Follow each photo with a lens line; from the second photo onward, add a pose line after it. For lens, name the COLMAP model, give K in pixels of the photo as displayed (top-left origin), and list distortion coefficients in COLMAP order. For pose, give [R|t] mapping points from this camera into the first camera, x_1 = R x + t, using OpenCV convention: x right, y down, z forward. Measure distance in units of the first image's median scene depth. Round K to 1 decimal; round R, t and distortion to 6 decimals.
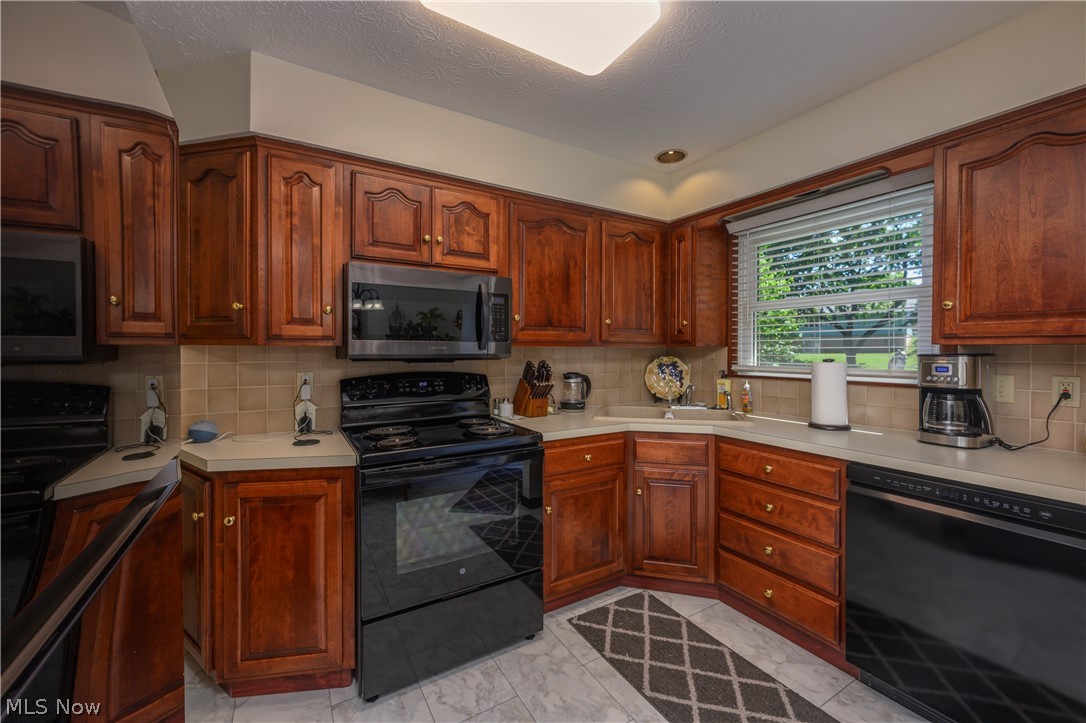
lens RADIAL K [[427.6, 0, 543.3], [0, 427.6, 355.8], [0, 0, 1]] dist [-0.001804, 0.000196]
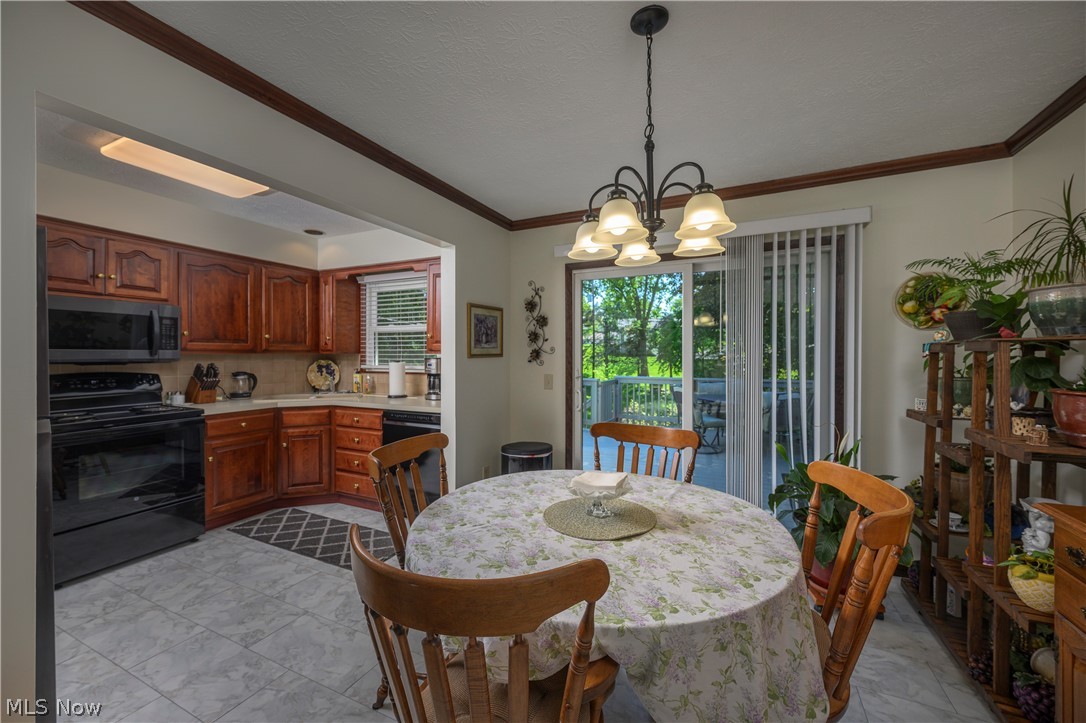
lens RADIAL K [[427.6, 0, 534.2], [0, 427.6, 359.2], [0, 0, 1]] dist [-0.001804, 0.000196]
pose [[0.842081, -0.004422, 0.539332, 0.143333], [0.006423, 0.999978, -0.001830, 0.007282], [-0.539312, 0.005005, 0.842091, -0.804408]]
